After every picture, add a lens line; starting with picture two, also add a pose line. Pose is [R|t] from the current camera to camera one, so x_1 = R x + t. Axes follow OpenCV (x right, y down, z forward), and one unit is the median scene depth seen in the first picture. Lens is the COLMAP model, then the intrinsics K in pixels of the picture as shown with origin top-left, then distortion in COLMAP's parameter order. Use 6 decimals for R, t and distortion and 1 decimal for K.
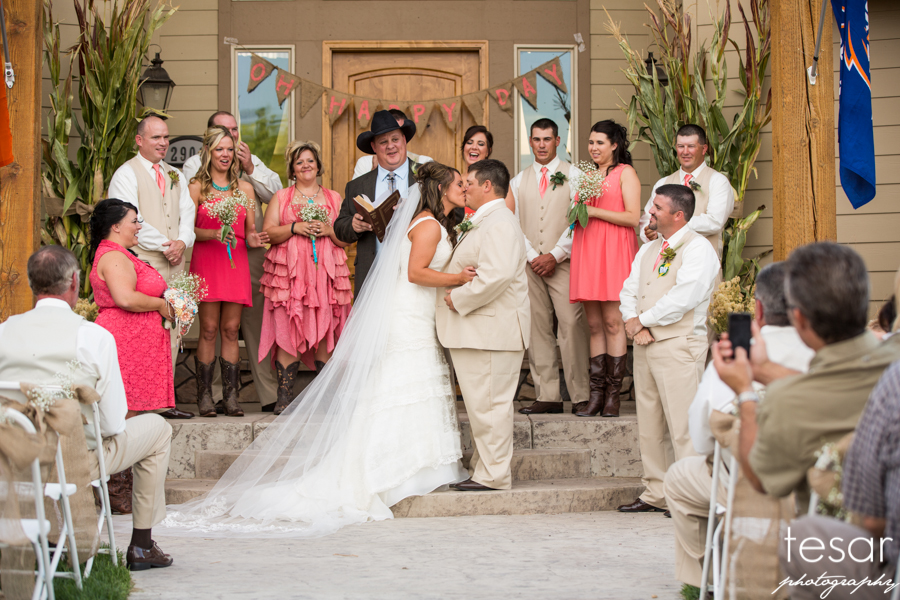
lens RADIAL K [[2275.1, 0, 450.0], [0, 2275.1, 300.0], [0, 0, 1]] dist [-0.149714, -0.075435]
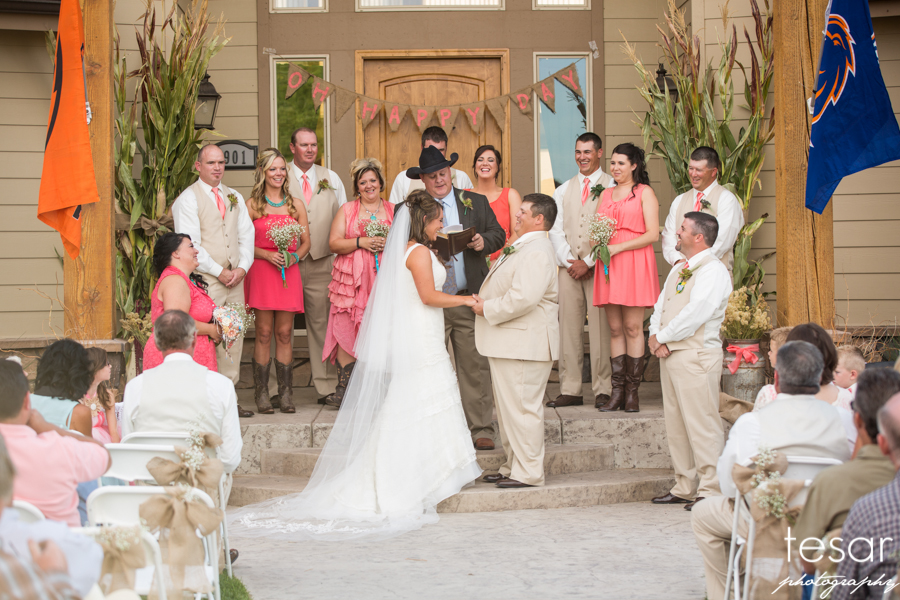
lens RADIAL K [[2377.7, 0, 450.0], [0, 2377.7, 300.0], [0, 0, 1]] dist [-0.024605, -0.079448]
pose [[0.999924, -0.009579, 0.007778, -0.026041], [0.009261, 0.999159, 0.039940, -0.050157], [-0.008154, -0.039865, 0.999172, -0.158604]]
